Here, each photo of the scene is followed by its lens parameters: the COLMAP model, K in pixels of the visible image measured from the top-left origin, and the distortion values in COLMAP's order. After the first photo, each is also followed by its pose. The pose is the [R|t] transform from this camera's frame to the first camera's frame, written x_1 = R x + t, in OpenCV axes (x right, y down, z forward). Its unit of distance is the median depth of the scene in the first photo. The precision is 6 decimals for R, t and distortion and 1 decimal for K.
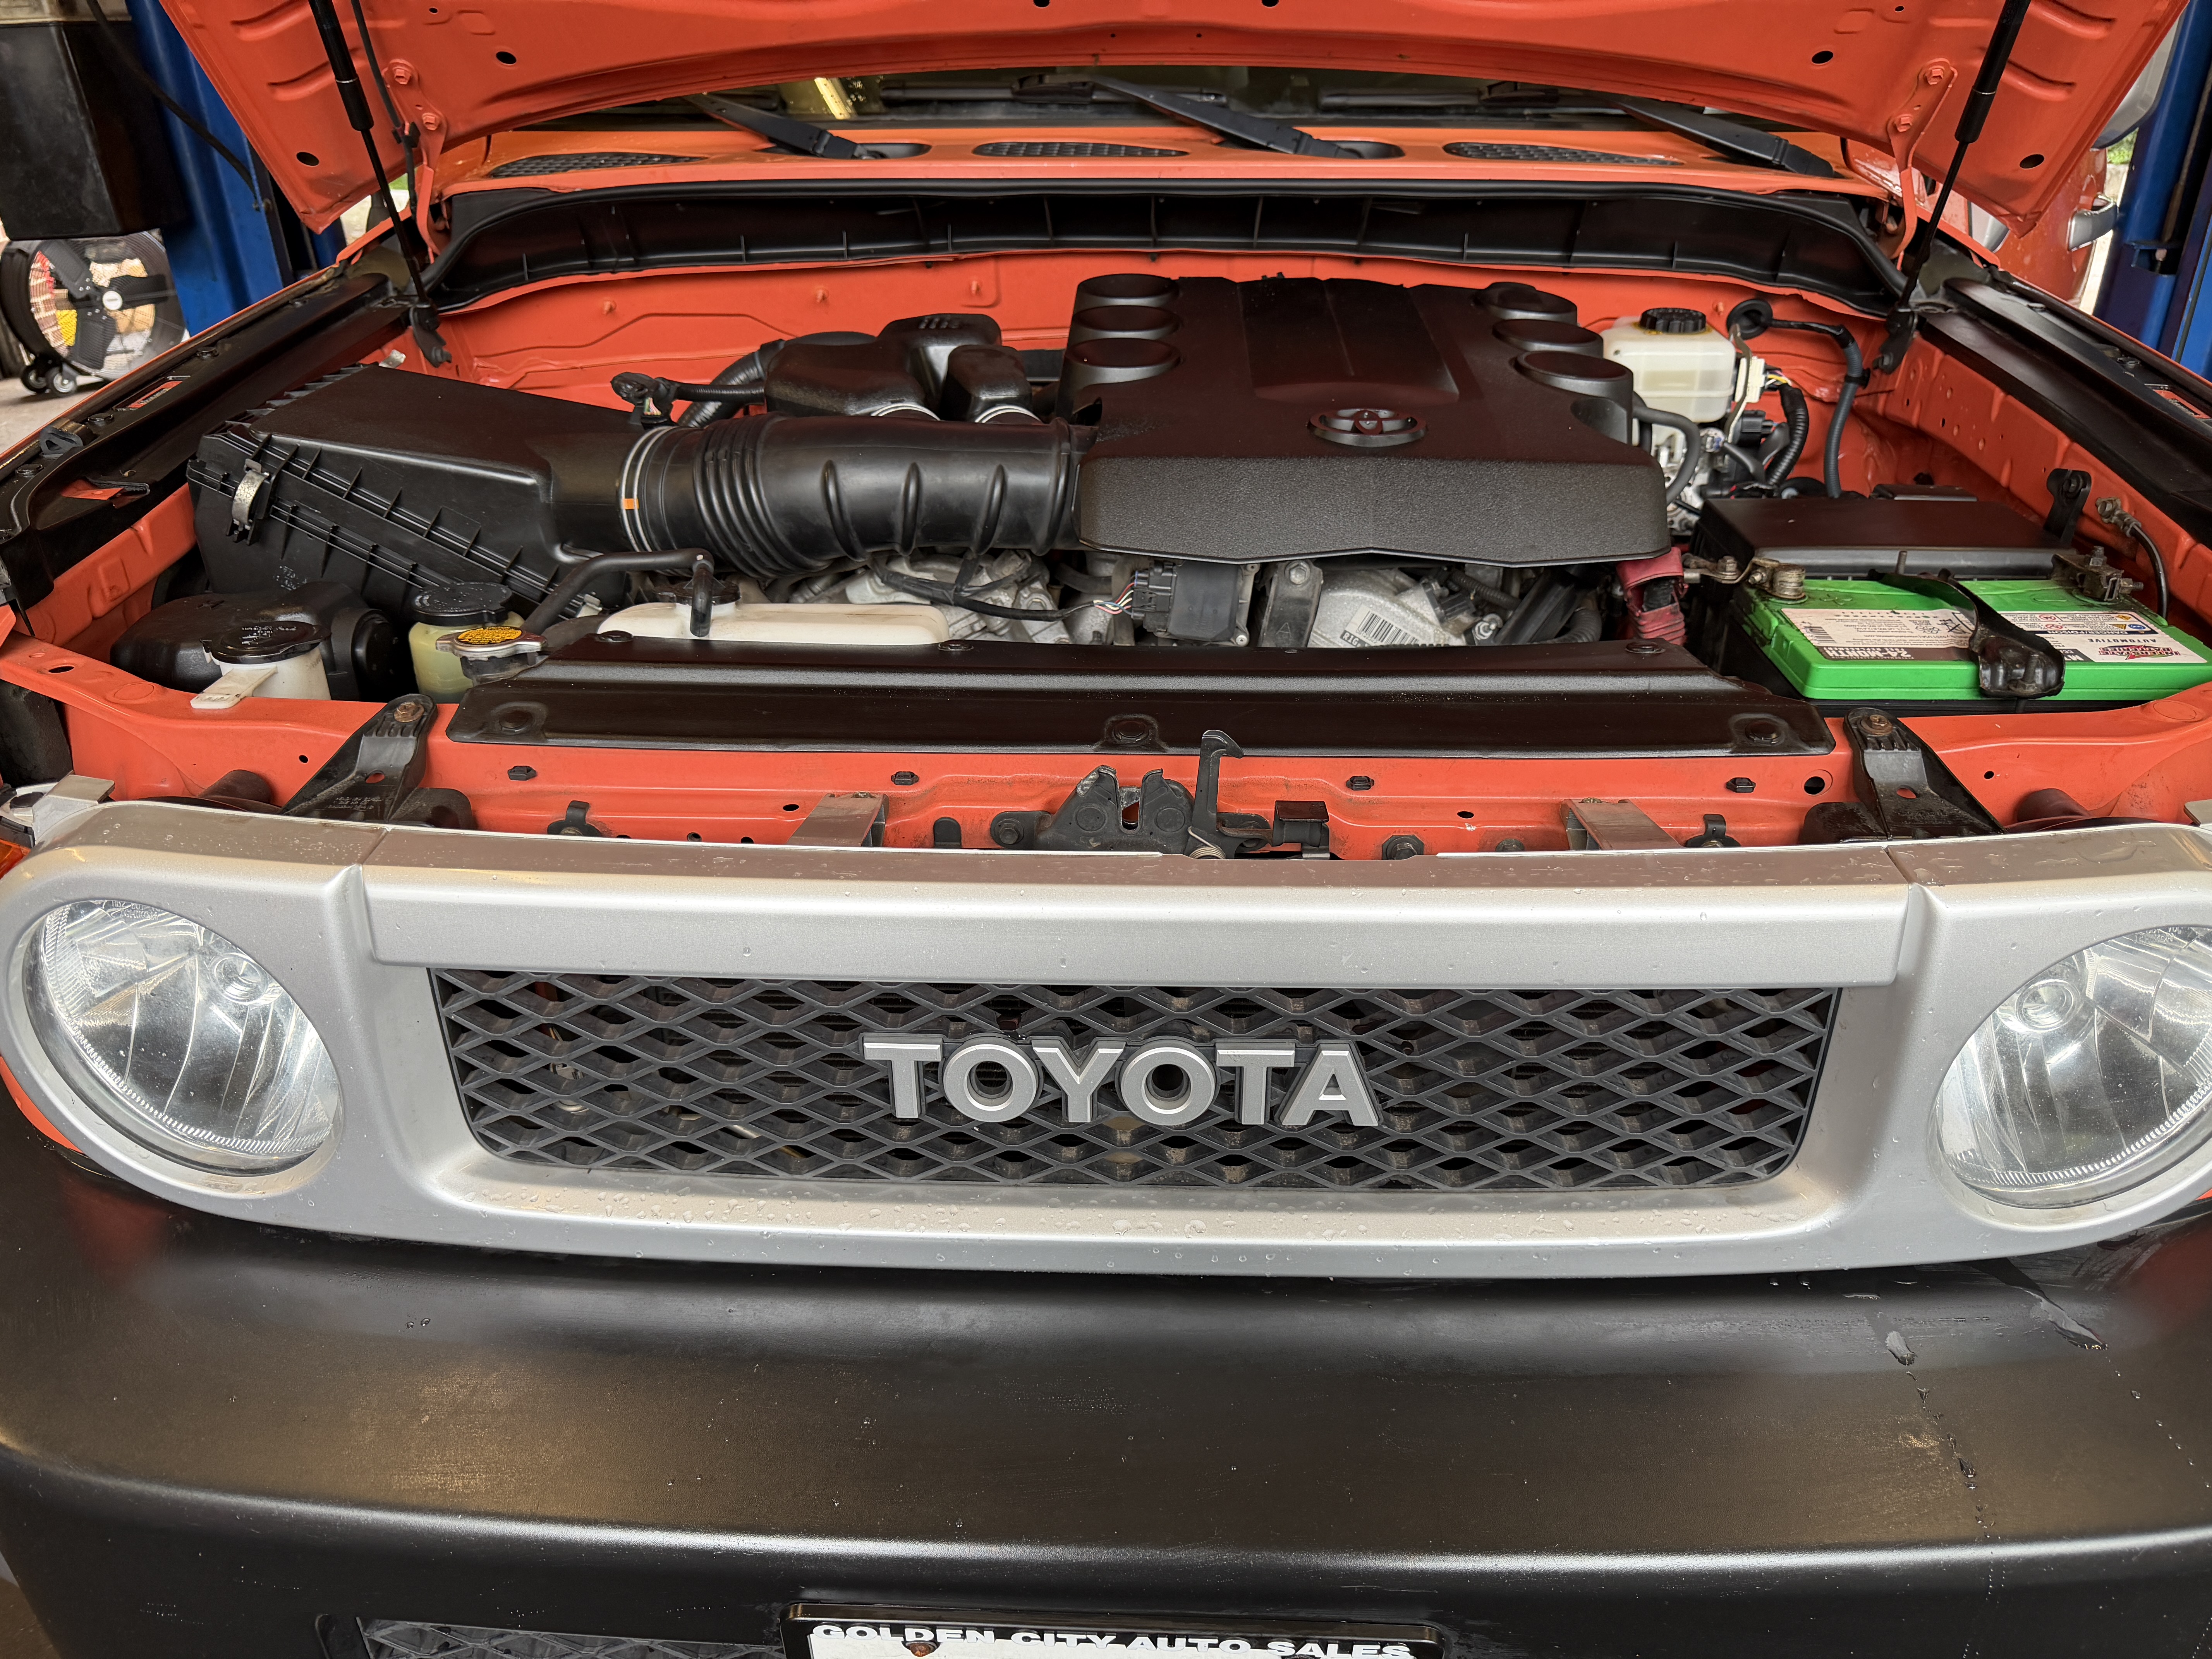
lens RADIAL K [[1516.6, 0, 1117.2], [0, 1516.6, 839.6], [0, 0, 1]] dist [0.032379, -0.030484]
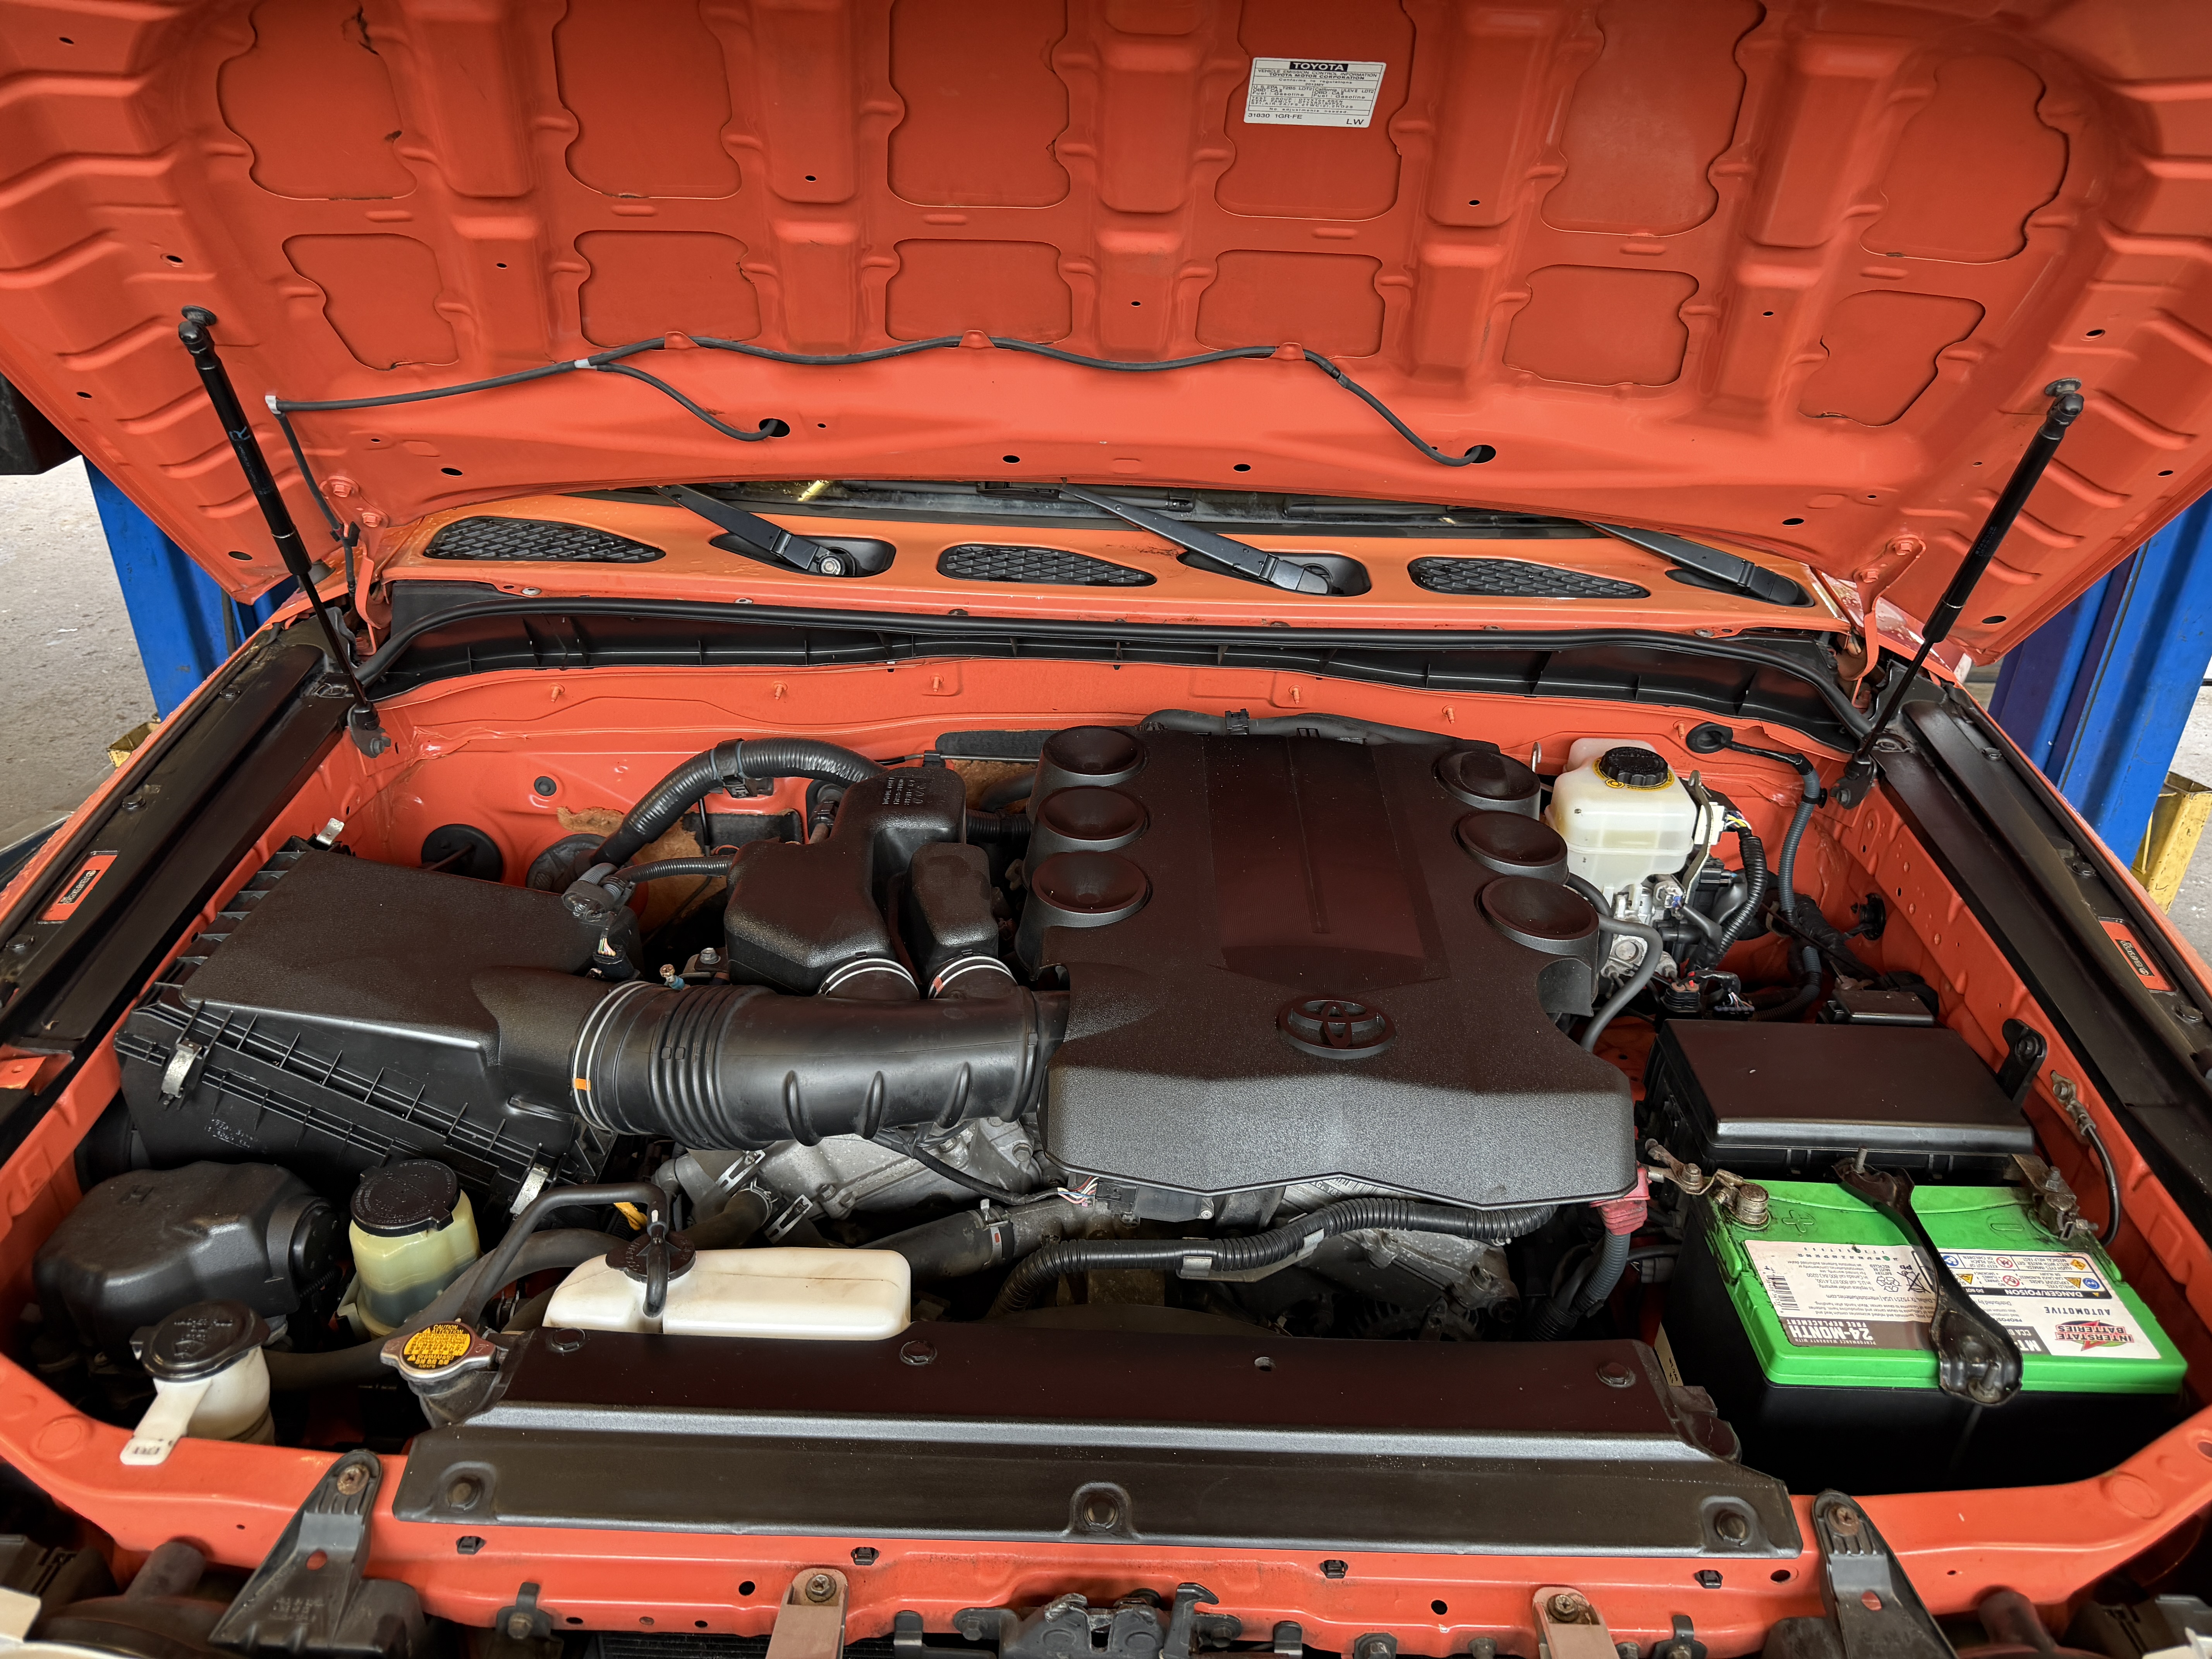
lens RADIAL K [[1516.6, 0, 1108.0], [0, 1516.6, 843.9], [0, 0, 1]] dist [0.032379, -0.030484]
pose [[0.999072, 0.019349, 0.038468, -0.025185], [-0.020438, 0.999396, 0.028108, -0.416778], [-0.037901, -0.028868, 0.998864, 0.021720]]
